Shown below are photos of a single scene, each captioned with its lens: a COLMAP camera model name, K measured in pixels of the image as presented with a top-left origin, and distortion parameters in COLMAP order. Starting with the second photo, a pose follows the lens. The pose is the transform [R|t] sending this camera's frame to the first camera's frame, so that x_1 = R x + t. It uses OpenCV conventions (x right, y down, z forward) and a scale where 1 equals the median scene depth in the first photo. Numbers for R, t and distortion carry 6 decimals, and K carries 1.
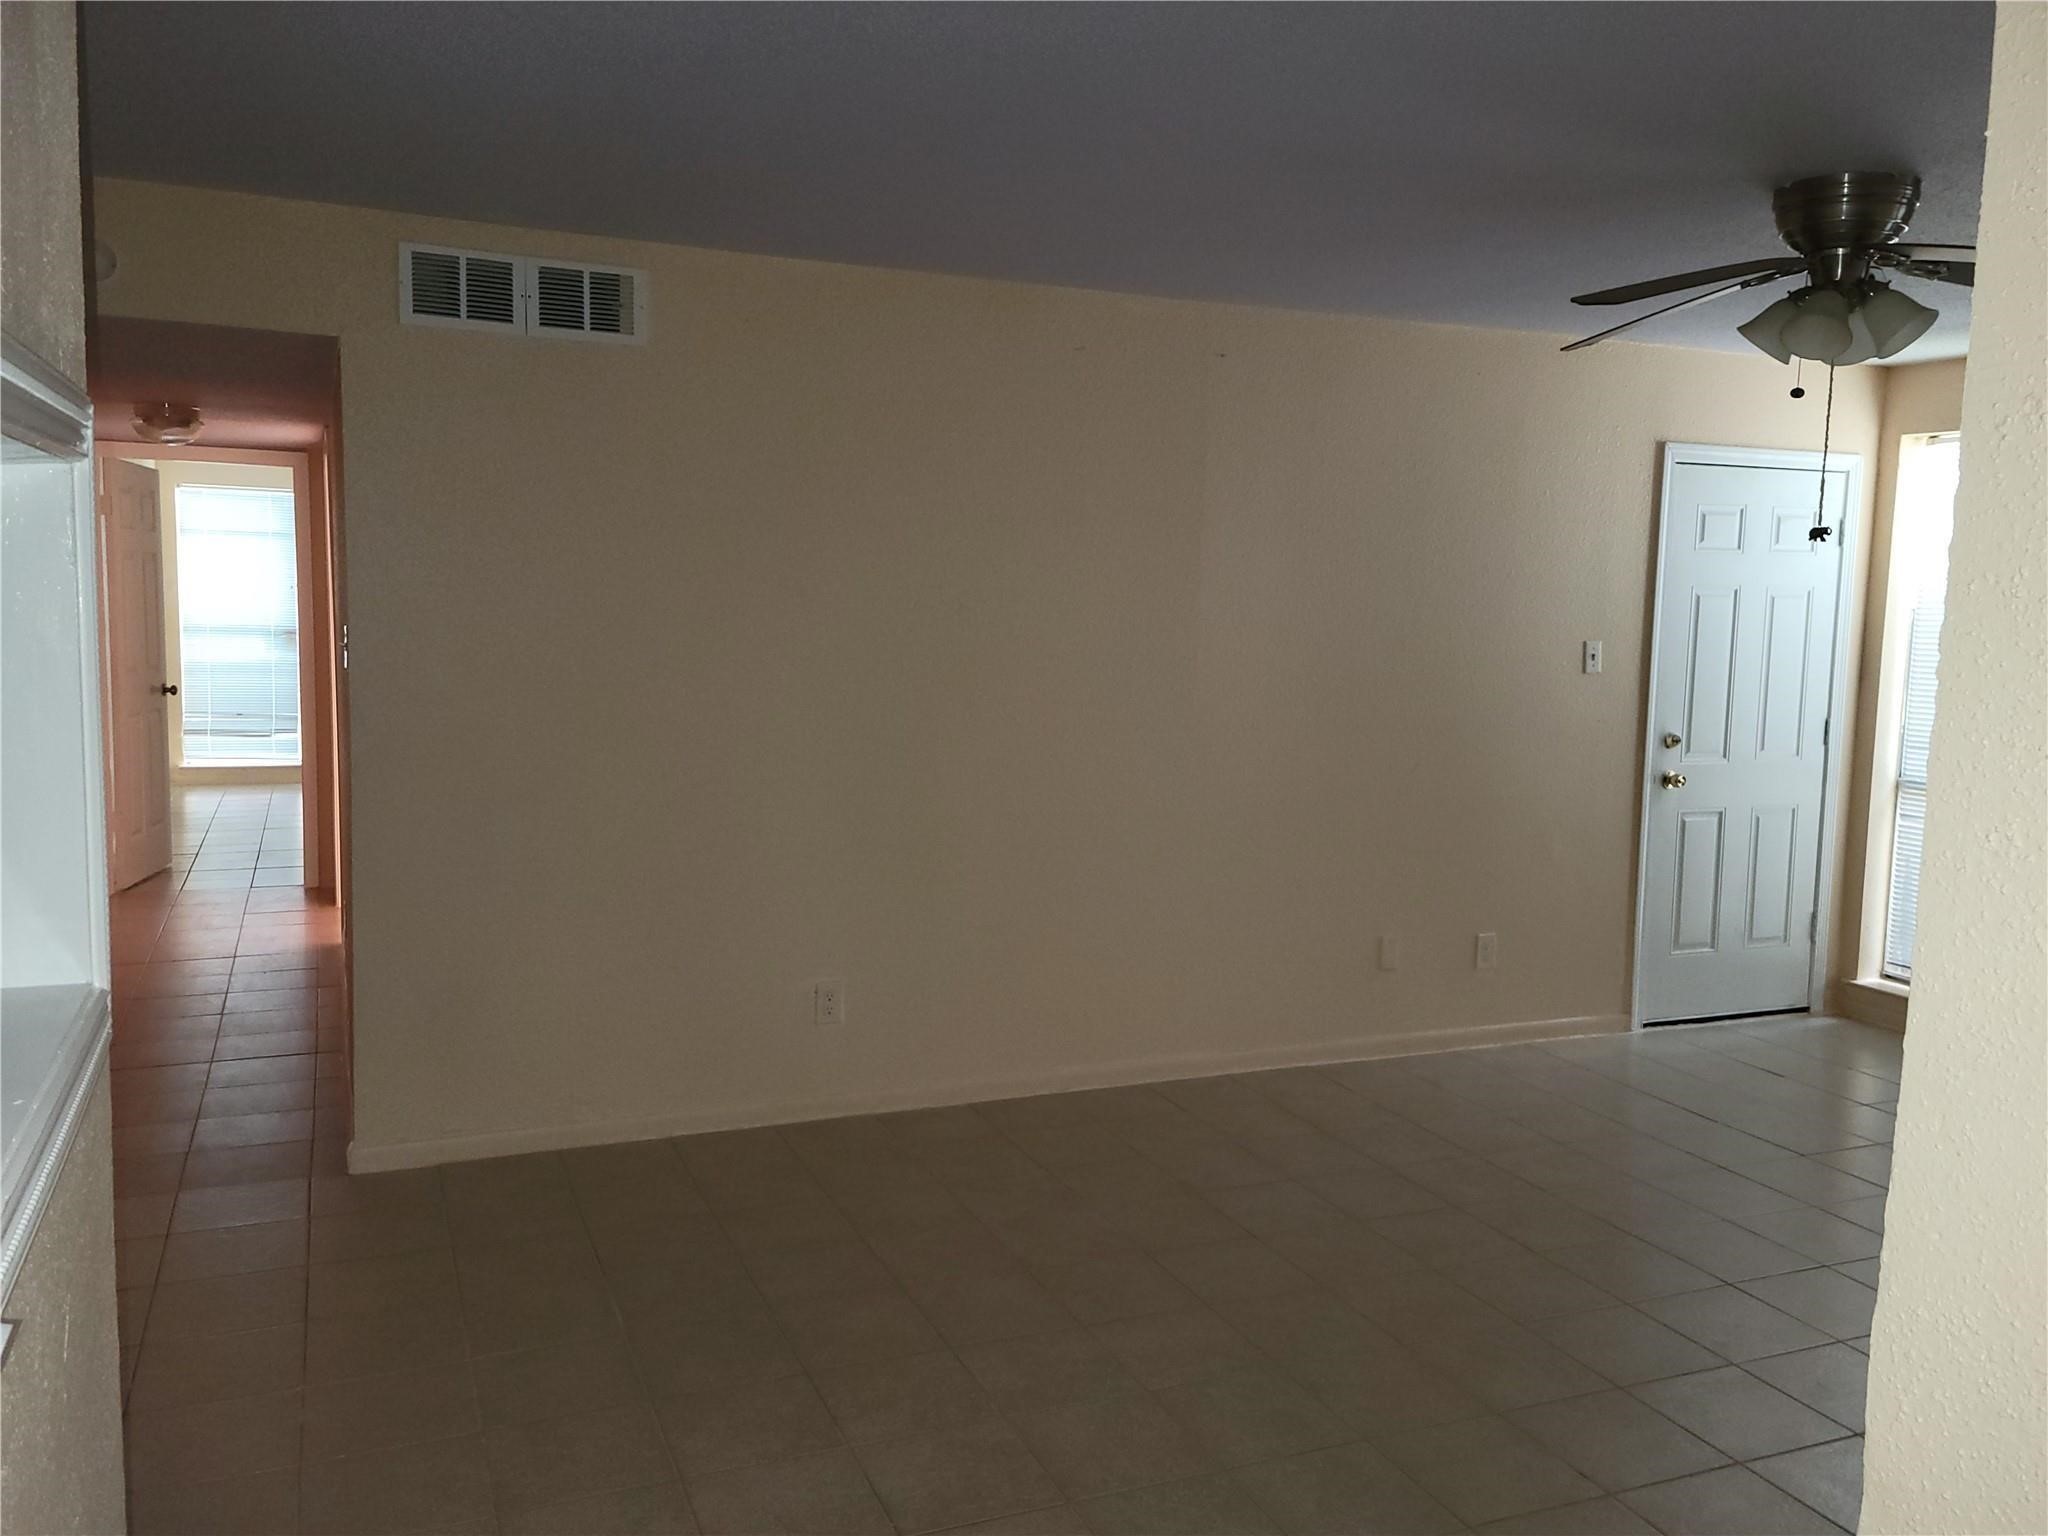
lens RADIAL K [[1647.5, 0, 1020.9], [0, 1647.5, 785.4], [0, 0, 1]] dist [0.107081, -0.084907]
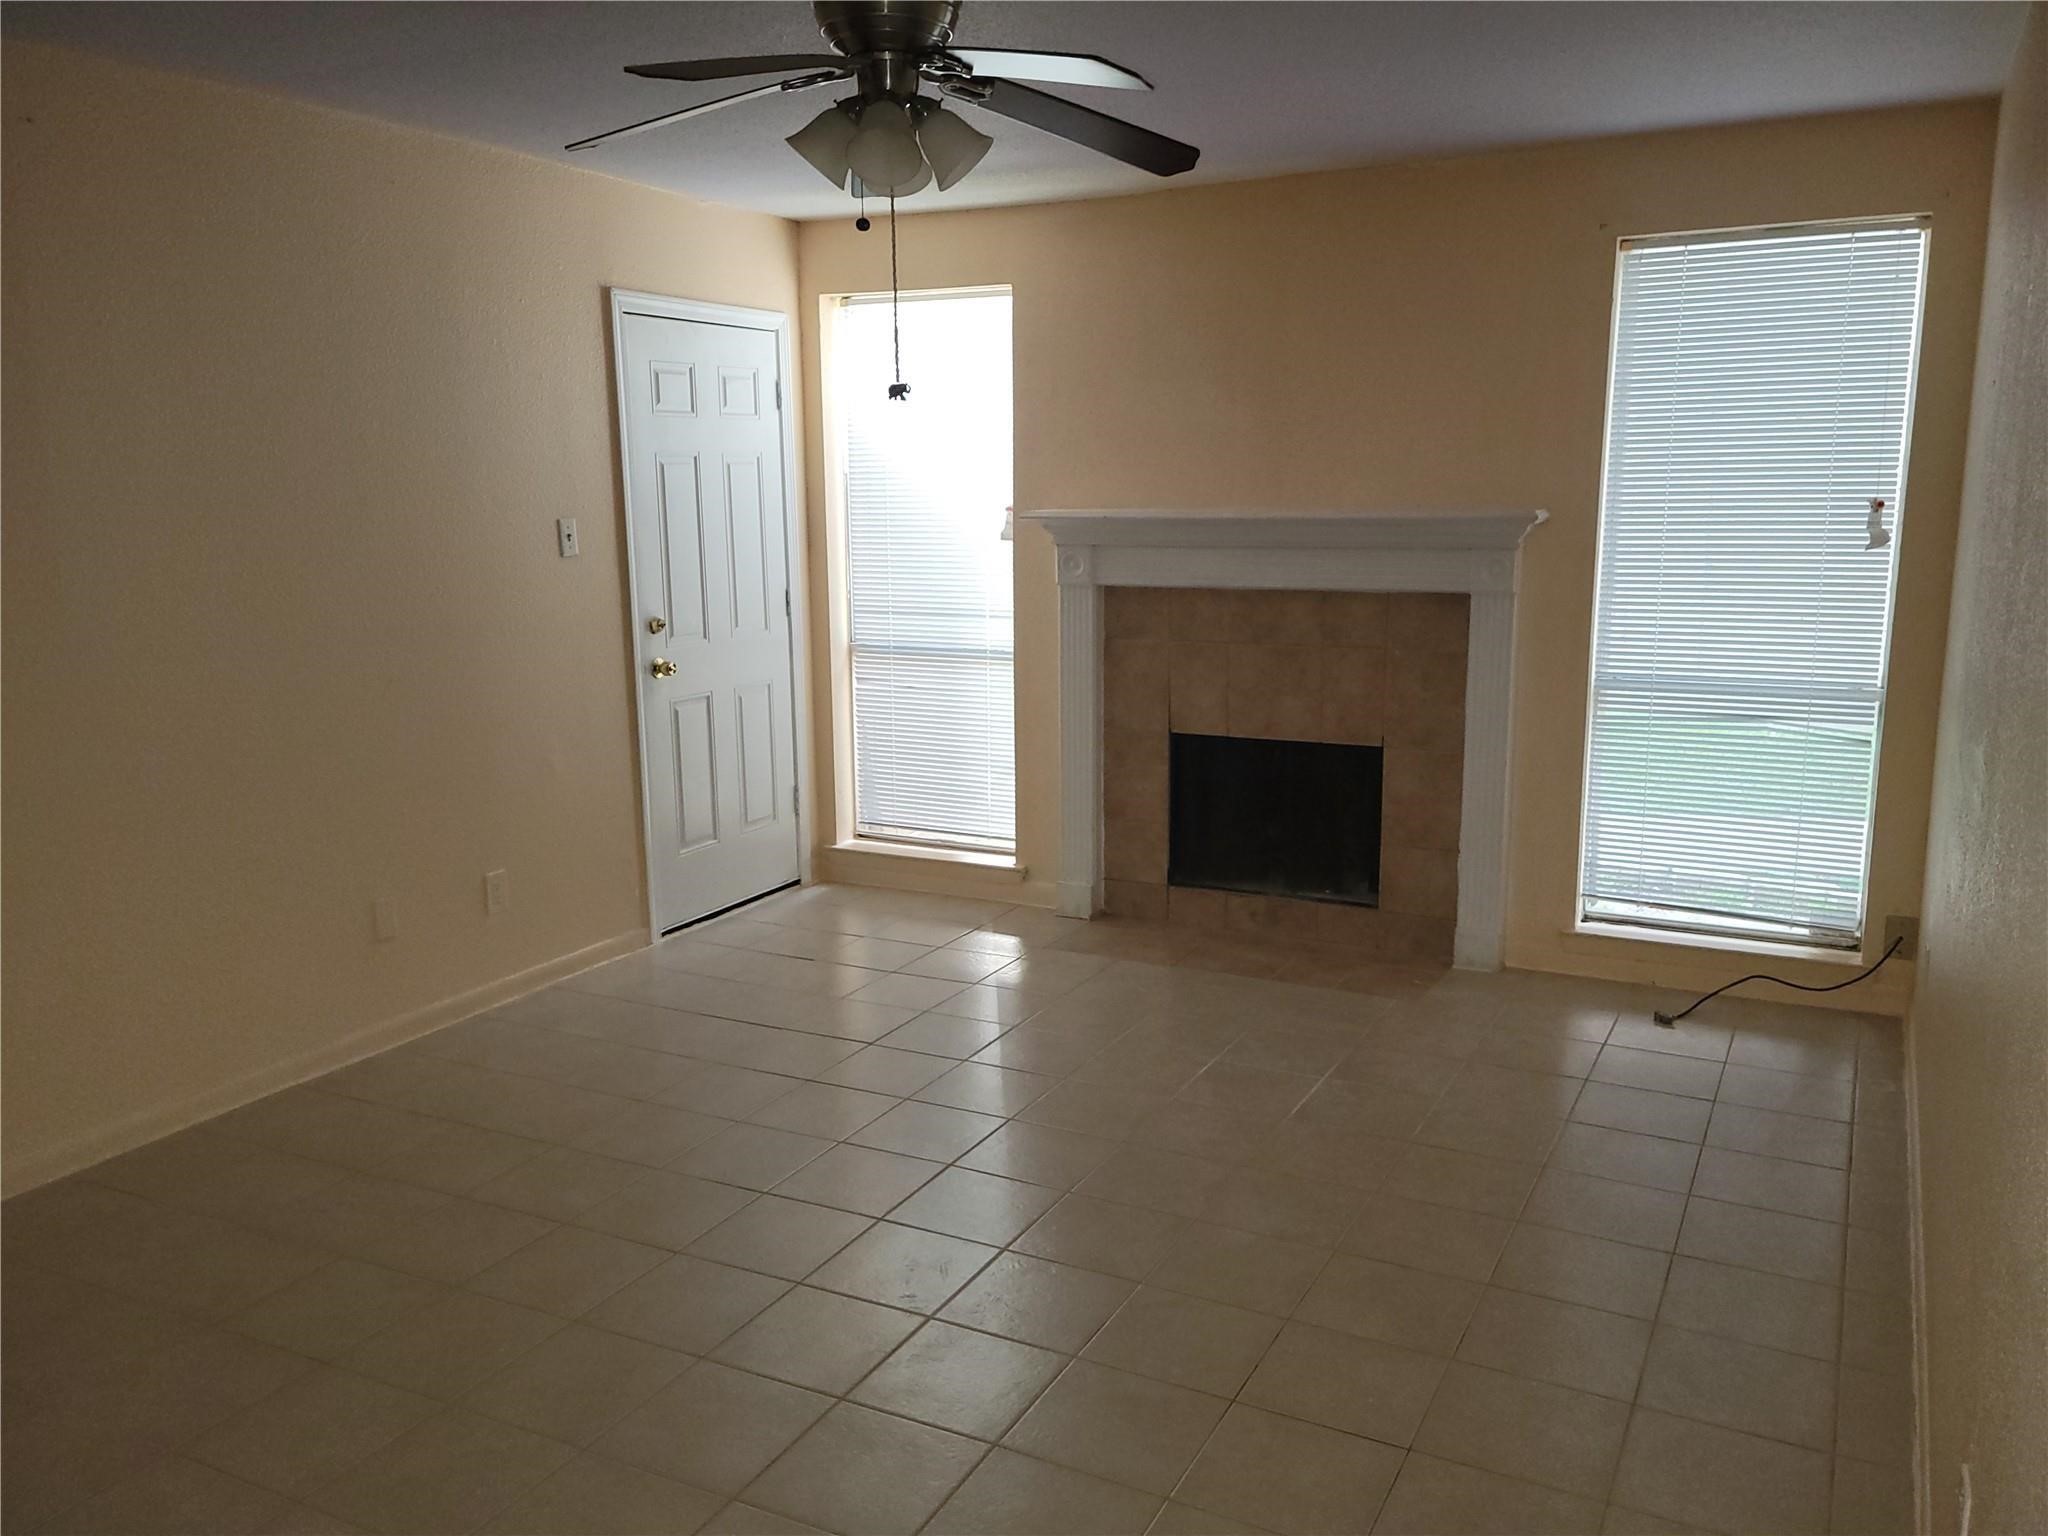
lens RADIAL K [[1647.5, 0, 1020.9], [0, 1647.5, 785.4], [0, 0, 1]] dist [0.107081, -0.084907]
pose [[0.774756, -0.148462, 0.614583, -0.026575], [0.100816, 0.988612, 0.111724, -0.021467], [-0.624171, -0.024599, 0.780901, 0.165503]]
